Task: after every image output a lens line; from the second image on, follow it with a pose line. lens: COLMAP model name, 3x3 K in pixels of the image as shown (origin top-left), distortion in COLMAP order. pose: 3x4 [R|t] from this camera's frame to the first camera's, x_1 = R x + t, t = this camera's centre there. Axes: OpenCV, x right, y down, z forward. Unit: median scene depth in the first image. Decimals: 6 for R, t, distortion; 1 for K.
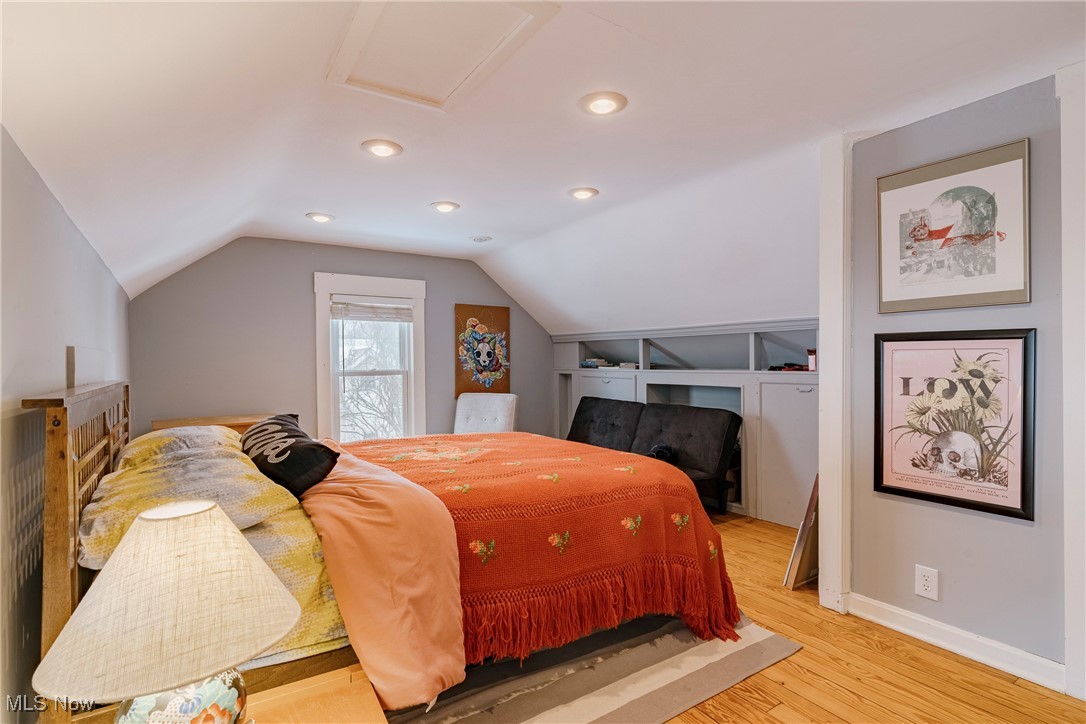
lens RADIAL K [[544.6, 0, 545.7], [0, 544.6, 362.4], [0, 0, 1]] dist [0.002634, -0.000294]
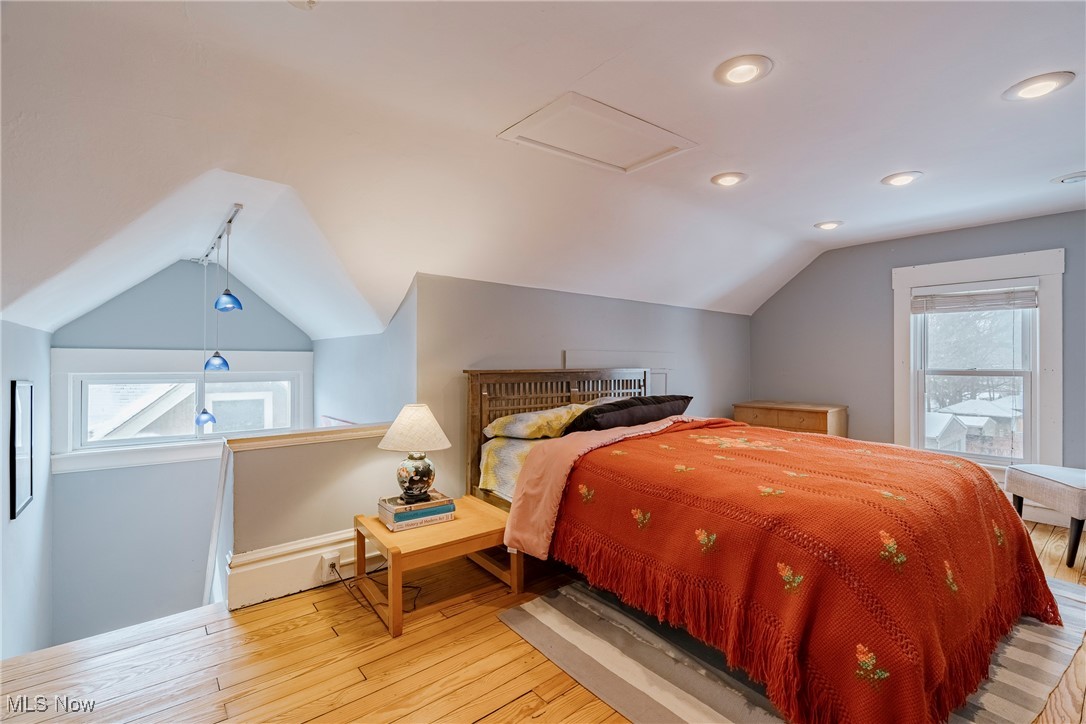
lens RADIAL K [[493.3, 0, 546.3], [0, 493.3, 358.8], [0, 0, 1]] dist [-0.004763, 0.001479]
pose [[0.079847, 0.005788, -0.996790, 0.419281], [-0.006095, 0.999967, 0.005318, -0.002547], [0.996788, 0.005651, 0.079880, 0.294104]]
